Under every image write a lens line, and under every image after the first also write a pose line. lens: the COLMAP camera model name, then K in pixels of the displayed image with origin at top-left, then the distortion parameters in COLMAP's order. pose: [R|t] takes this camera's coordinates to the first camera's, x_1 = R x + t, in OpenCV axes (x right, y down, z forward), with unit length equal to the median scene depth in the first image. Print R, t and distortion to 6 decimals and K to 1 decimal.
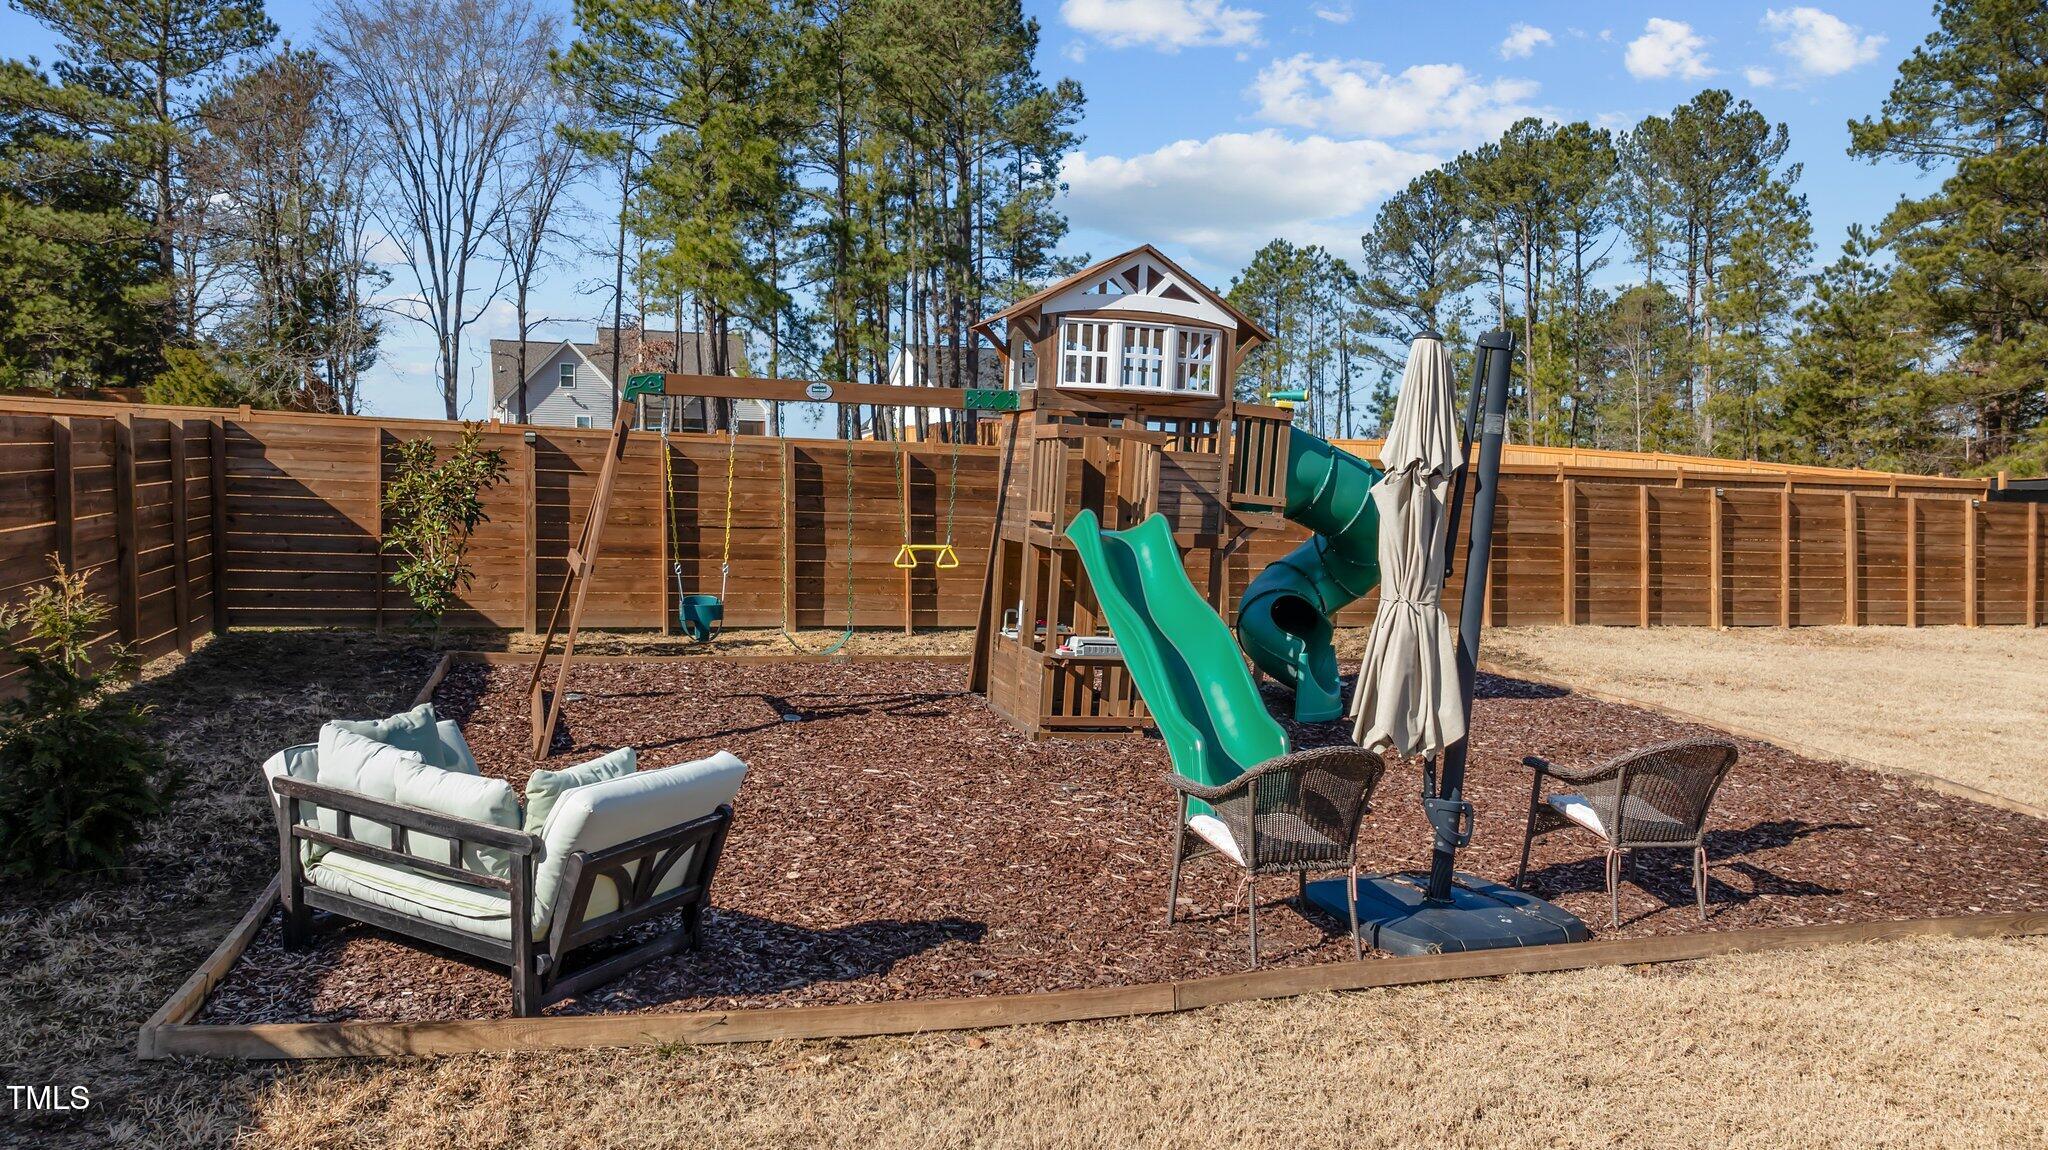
lens RADIAL K [[1453.1, 0, 1030.2], [0, 1453.1, 580.0], [0, 0, 1]] dist [-0.047902, 0.057495]
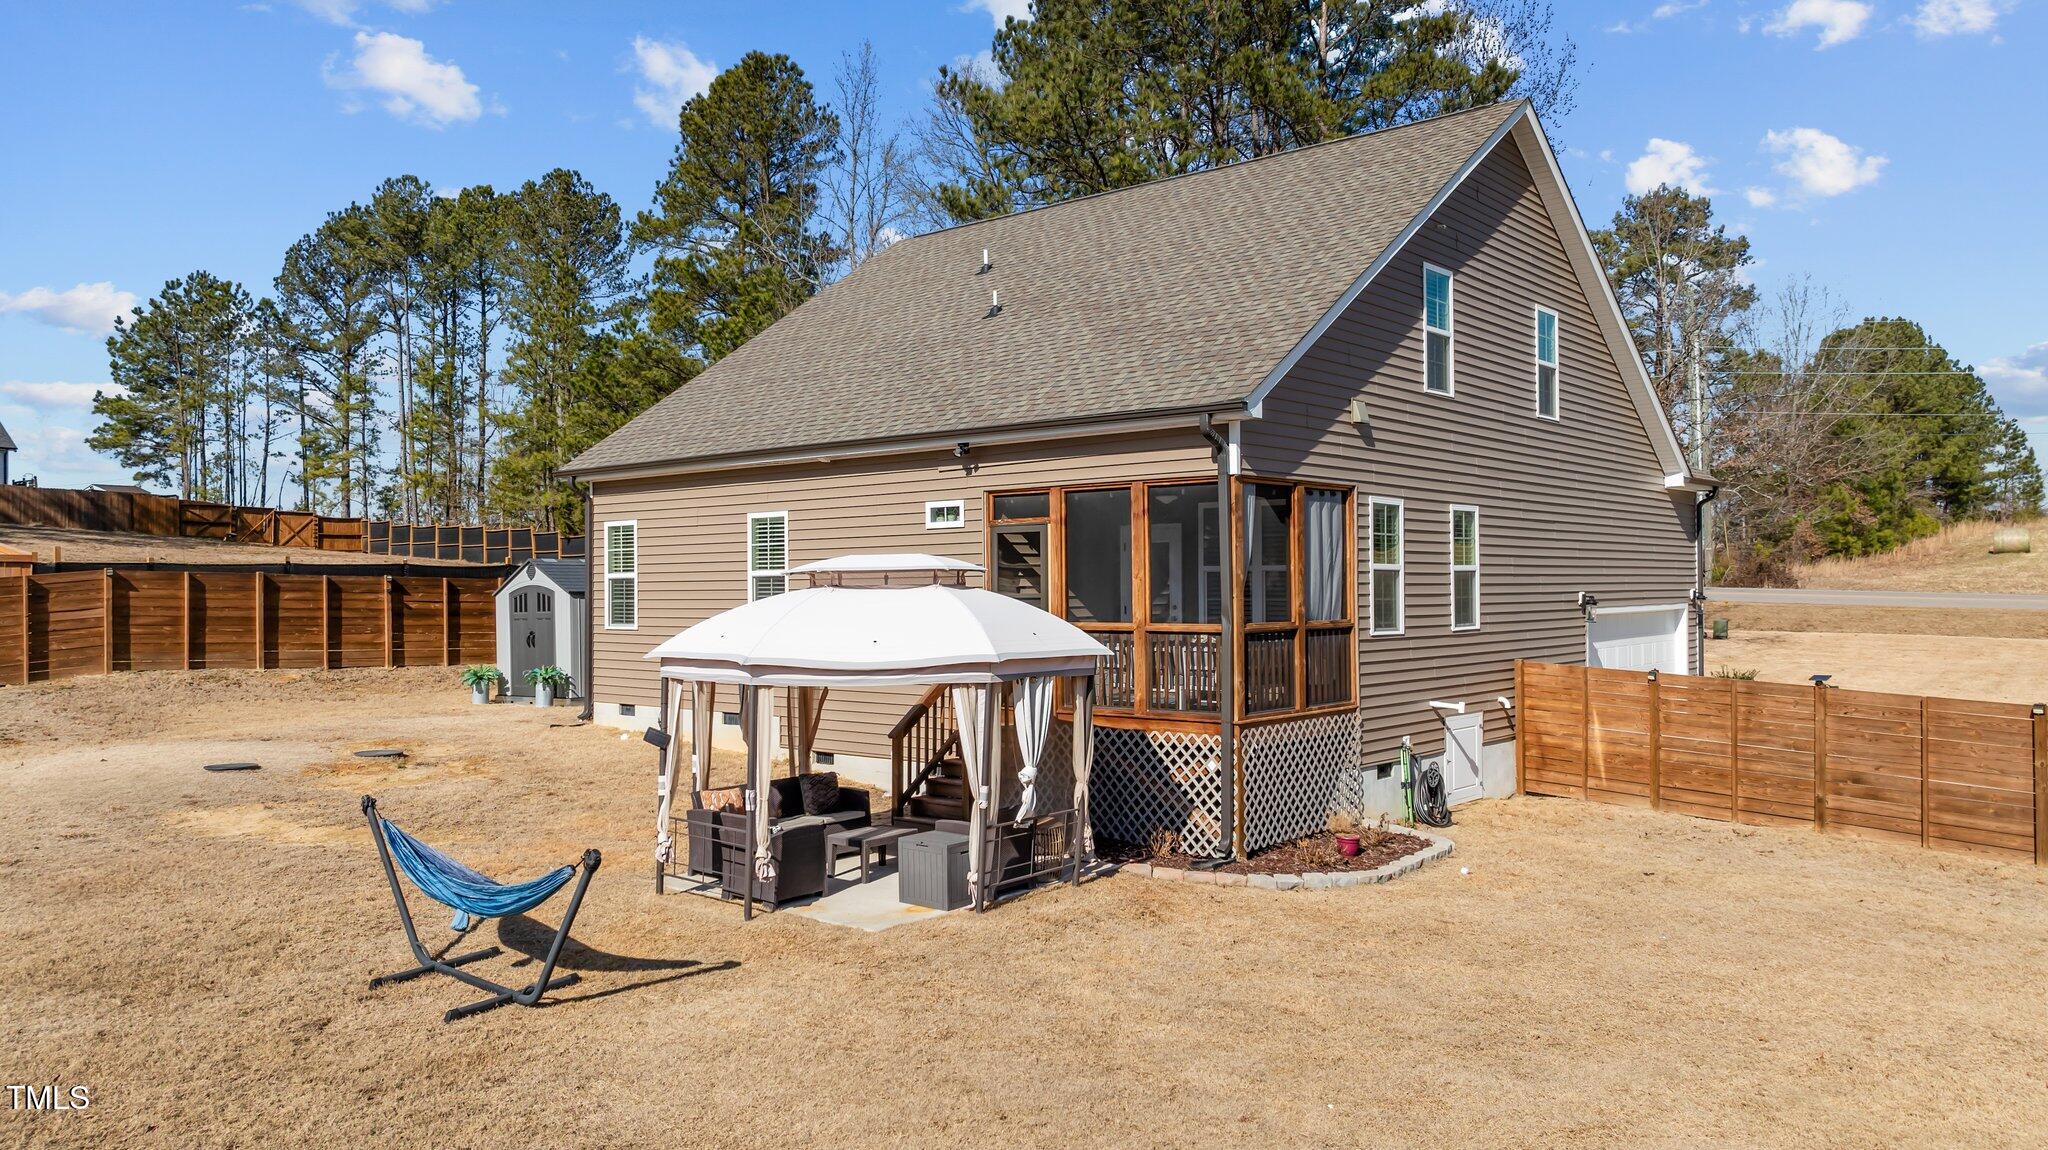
lens RADIAL K [[1453.1, 0, 1030.2], [0, 1453.1, 580.0], [0, 0, 1]] dist [-0.047902, 0.057495]
pose [[0.890245, 0.002805, 0.455473, 0.299399], [0.010504, 0.999589, -0.026688, -0.005077], [-0.455360, 0.028543, 0.889850, -0.100249]]
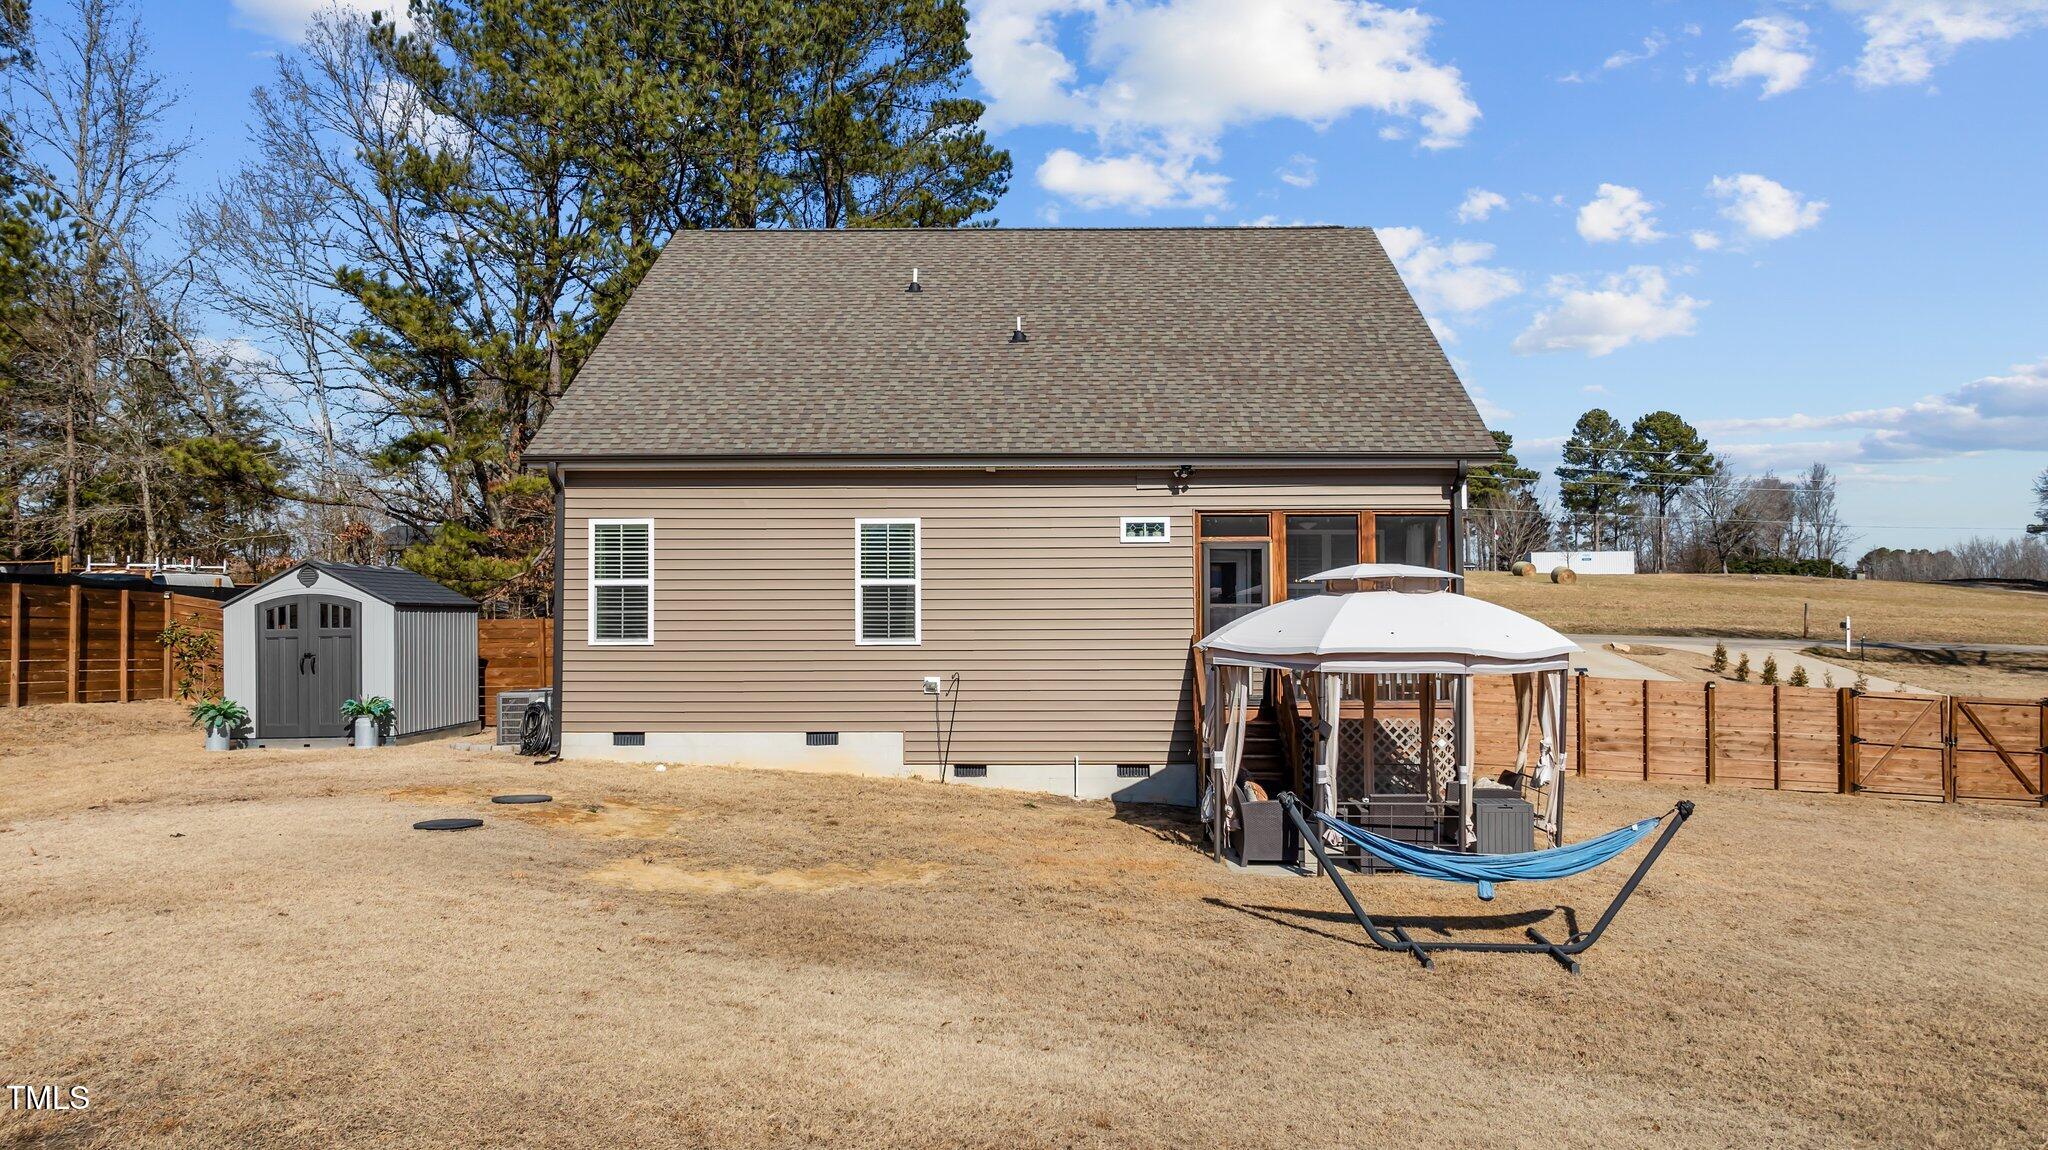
lens RADIAL K [[1453.1, 0, 1030.2], [0, 1453.1, 580.0], [0, 0, 1]] dist [-0.047902, 0.057495]
pose [[0.394201, 0.030716, 0.918511, 0.147505], [0.018093, 0.998988, -0.041172, -0.003365], [-0.918846, 0.032849, 0.393246, 0.042632]]
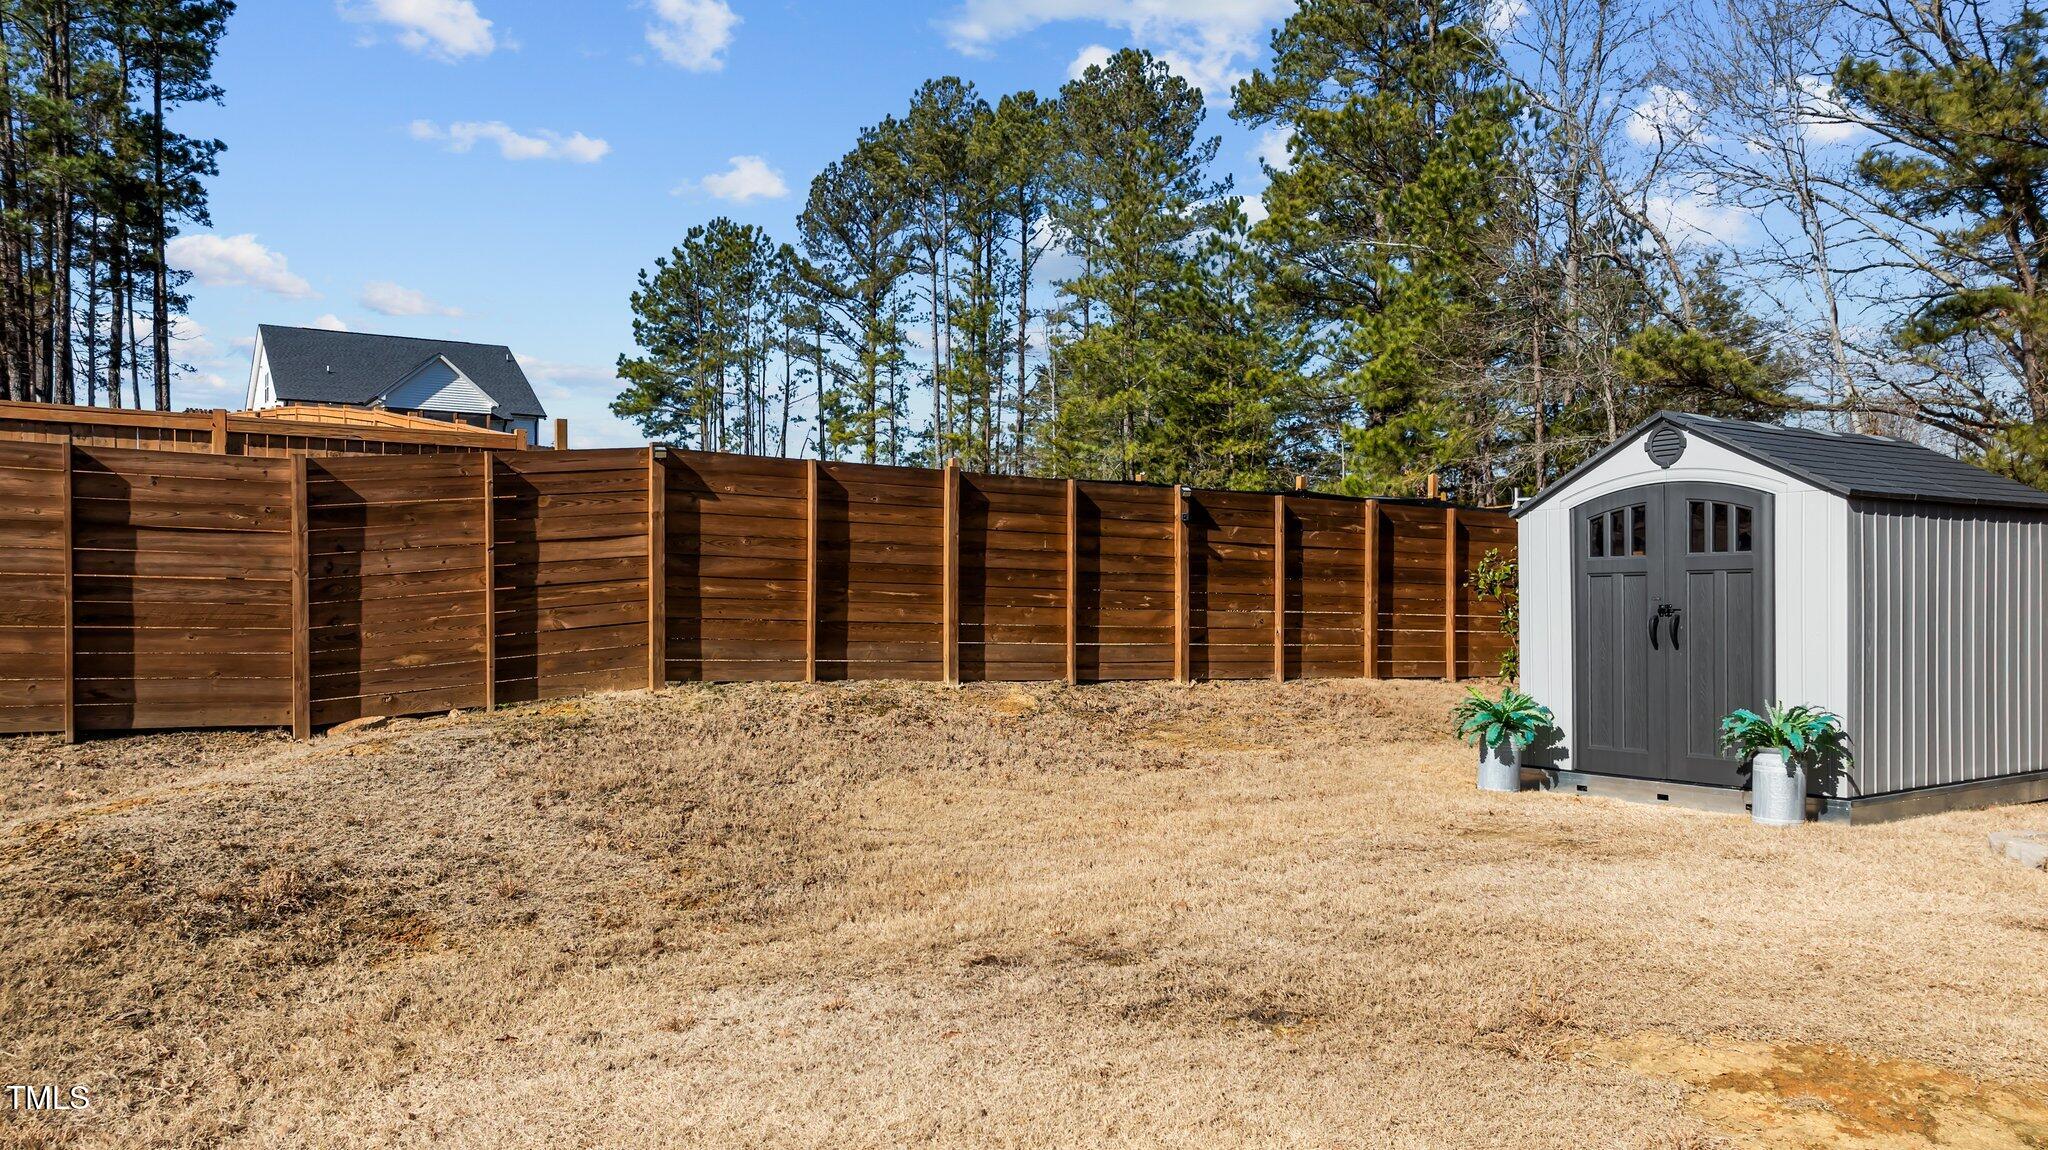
lens RADIAL K [[1459.6, 0, 1034.7], [0, 1459.6, 601.7], [0, 0, 1]] dist [-0.023167, 0.000053]
pose [[0.984344, 0.009556, 0.176000, 0.270673], [-0.007726, 0.999909, -0.011079, -0.001576], [-0.176090, 0.009546, 0.984328, 0.161639]]
